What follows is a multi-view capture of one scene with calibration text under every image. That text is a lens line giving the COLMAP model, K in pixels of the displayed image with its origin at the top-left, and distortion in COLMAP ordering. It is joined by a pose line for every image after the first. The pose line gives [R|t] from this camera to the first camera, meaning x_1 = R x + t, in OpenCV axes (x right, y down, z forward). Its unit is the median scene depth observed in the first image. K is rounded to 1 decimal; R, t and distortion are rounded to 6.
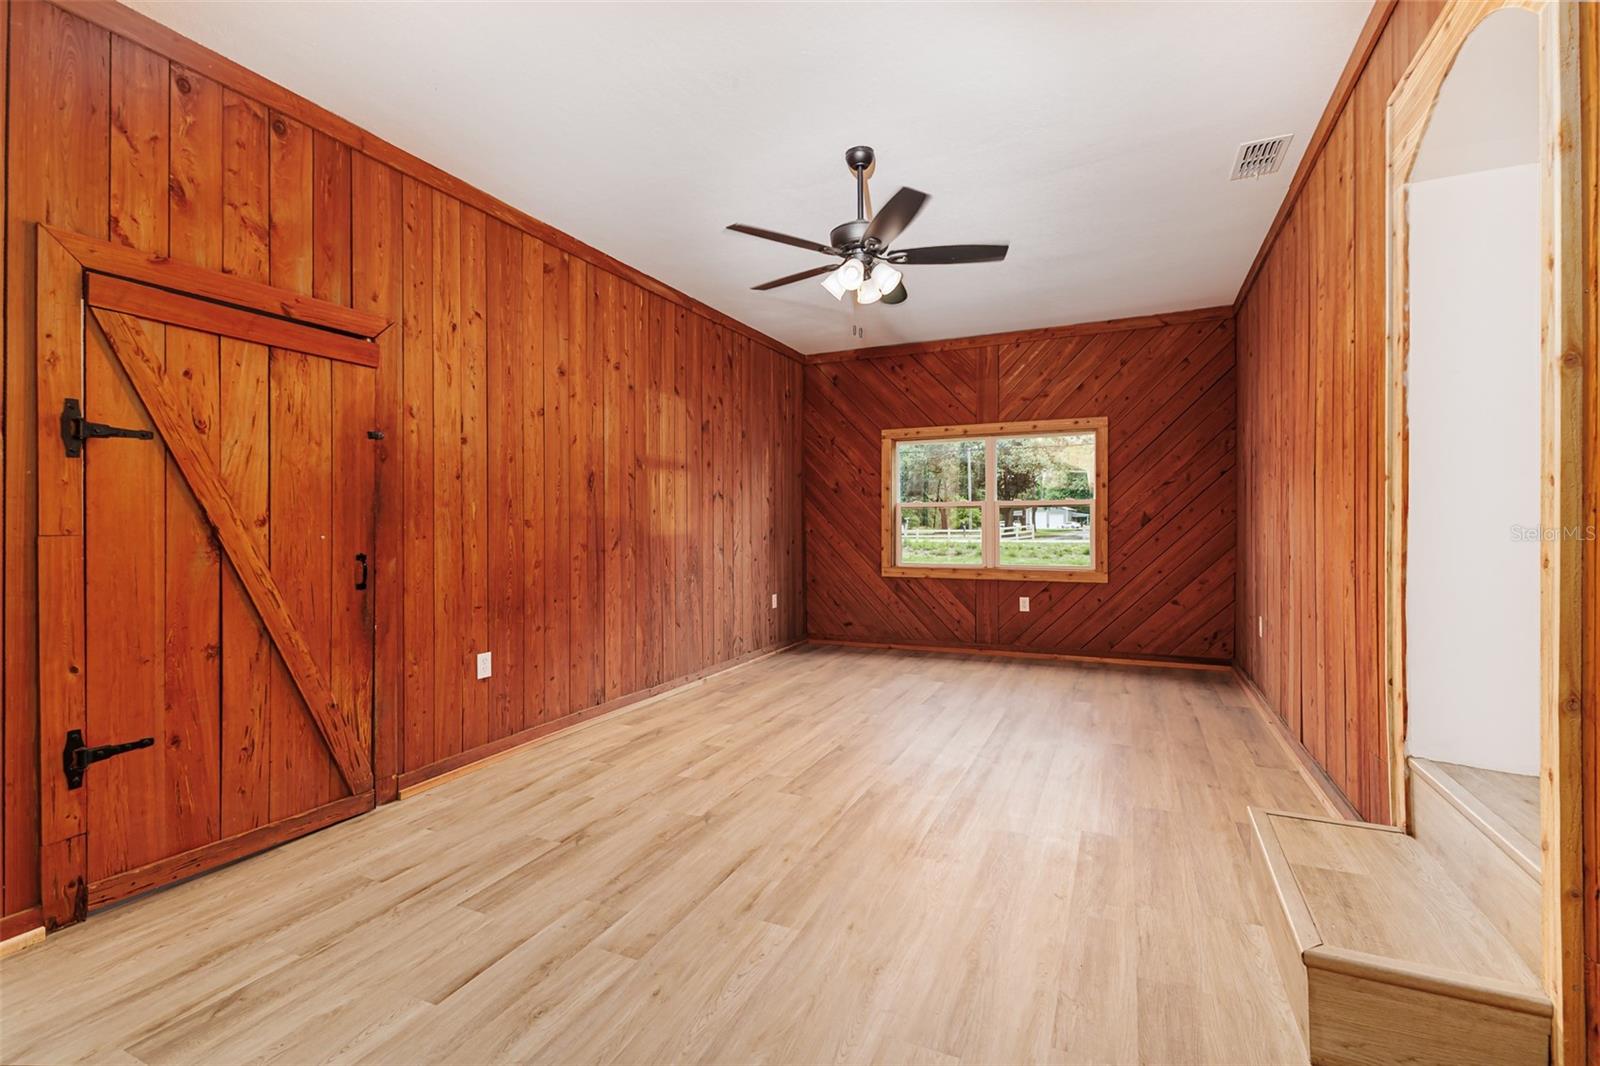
lens RADIAL K [[707.9, 0, 799.7], [0, 707.9, 522.0], [0, 0, 1]] dist [0.009127, -0.003482]
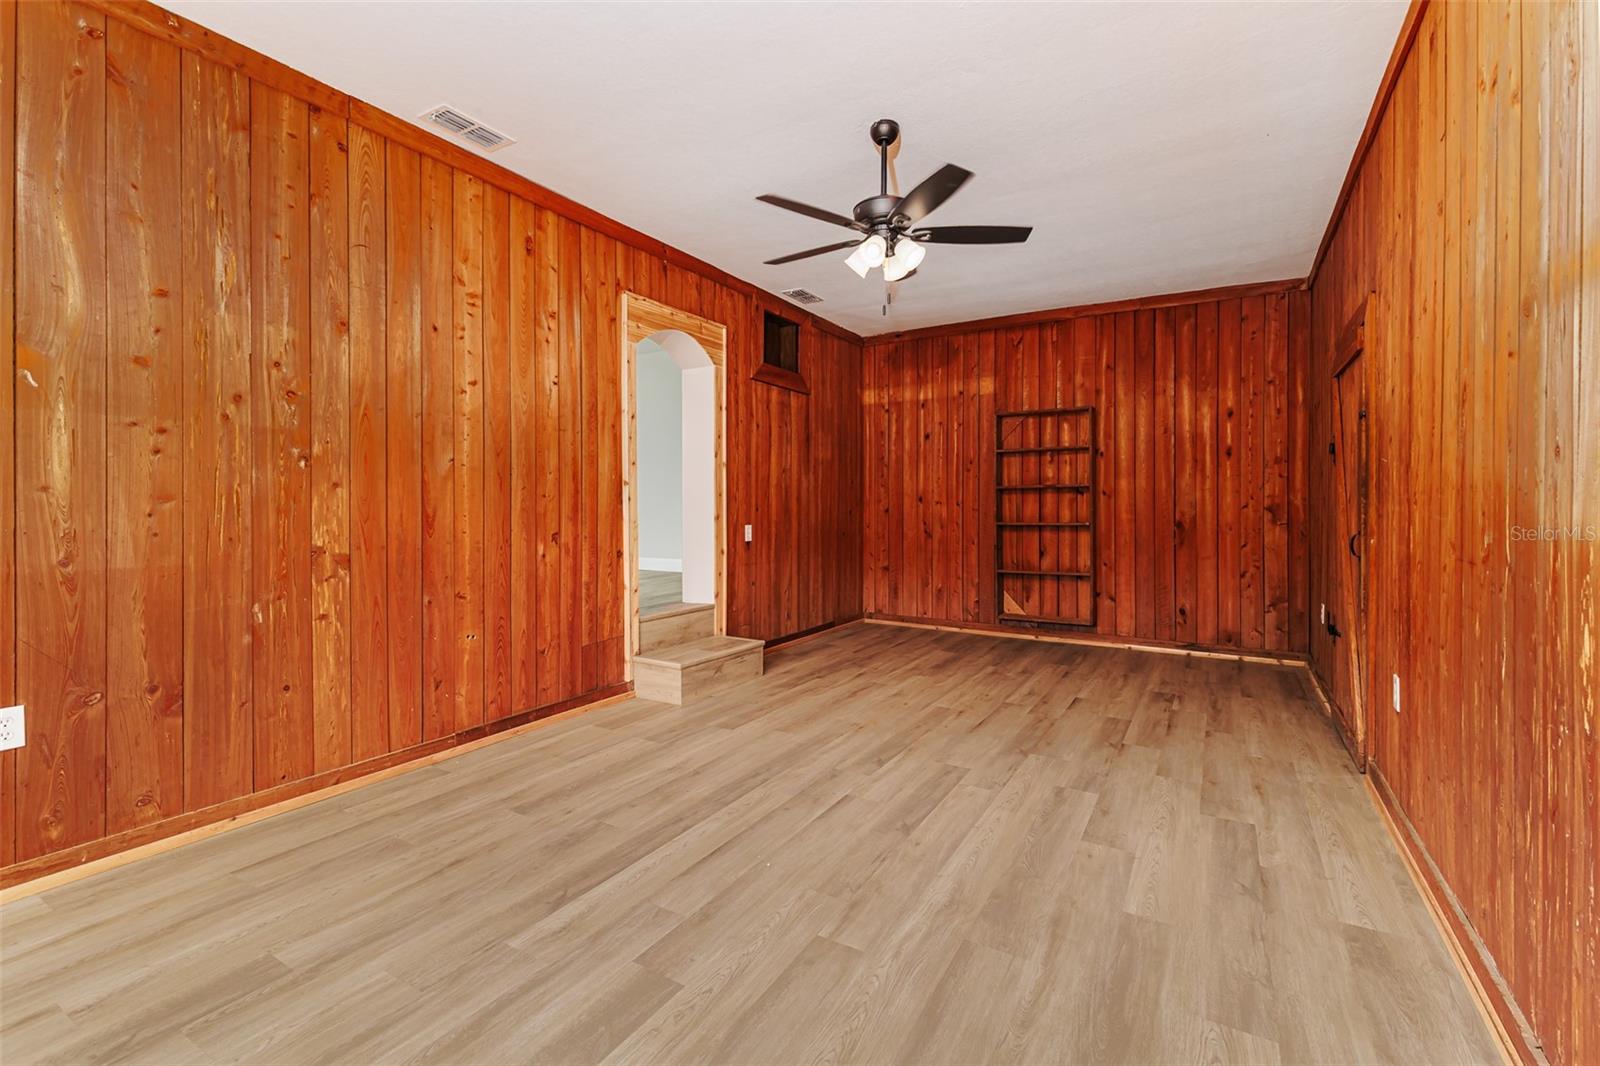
lens RADIAL K [[707.9, 0, 799.4], [0, 707.9, 518.8], [0, 0, 1]] dist [0.009127, -0.003482]
pose [[-0.994194, 0.008266, 0.107280, 0.092587], [0.010046, 0.999821, 0.016063, 0.004770], [-0.107128, 0.017047, -0.994099, 1.864433]]
